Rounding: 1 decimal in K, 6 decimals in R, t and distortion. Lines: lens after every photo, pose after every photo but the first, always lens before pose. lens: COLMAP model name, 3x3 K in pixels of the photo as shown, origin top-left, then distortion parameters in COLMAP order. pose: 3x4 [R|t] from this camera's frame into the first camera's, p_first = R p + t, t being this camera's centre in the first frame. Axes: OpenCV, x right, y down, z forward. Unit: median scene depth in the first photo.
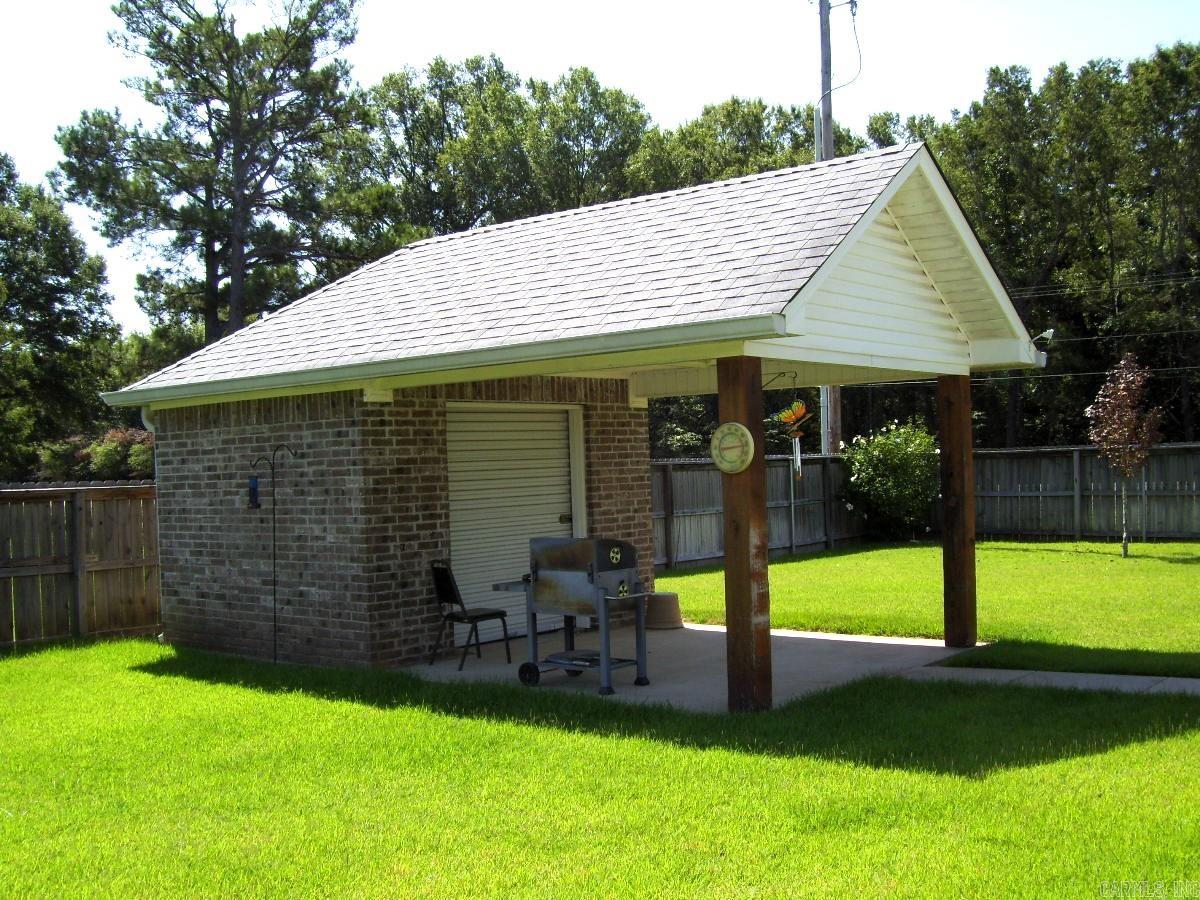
lens RADIAL K [[1281.9, 0, 601.5], [0, 1281.9, 451.1], [0, 0, 1]] dist [-0.145714, 0.000000]
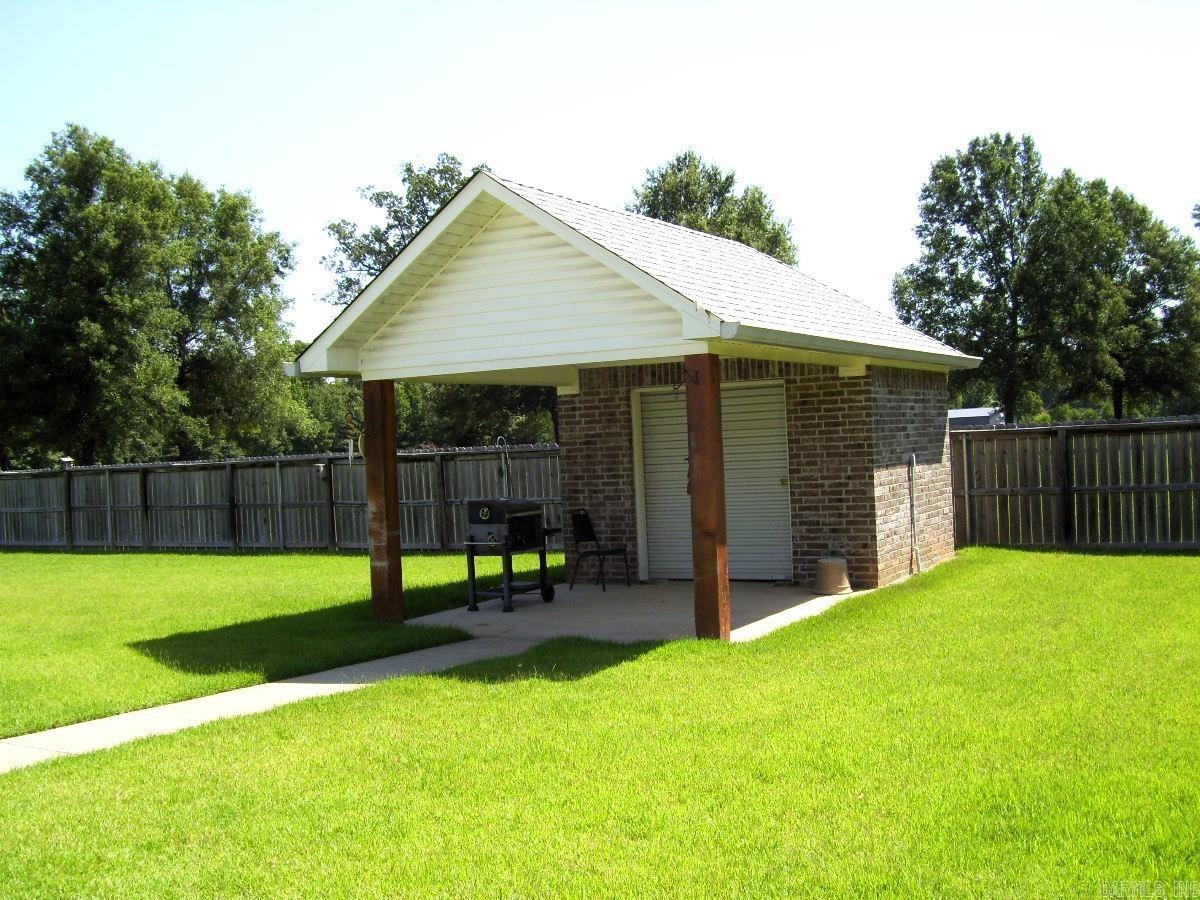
lens RADIAL K [[1281.9, 0, 602.5], [0, 1281.9, 451.7], [0, 0, 1]] dist [-0.145714, 0.000000]
pose [[0.186986, 0.031777, -0.981849, 1.196247], [0.049175, 0.997921, 0.041662, -0.031658], [0.981131, -0.056073, 0.185034, 0.750368]]
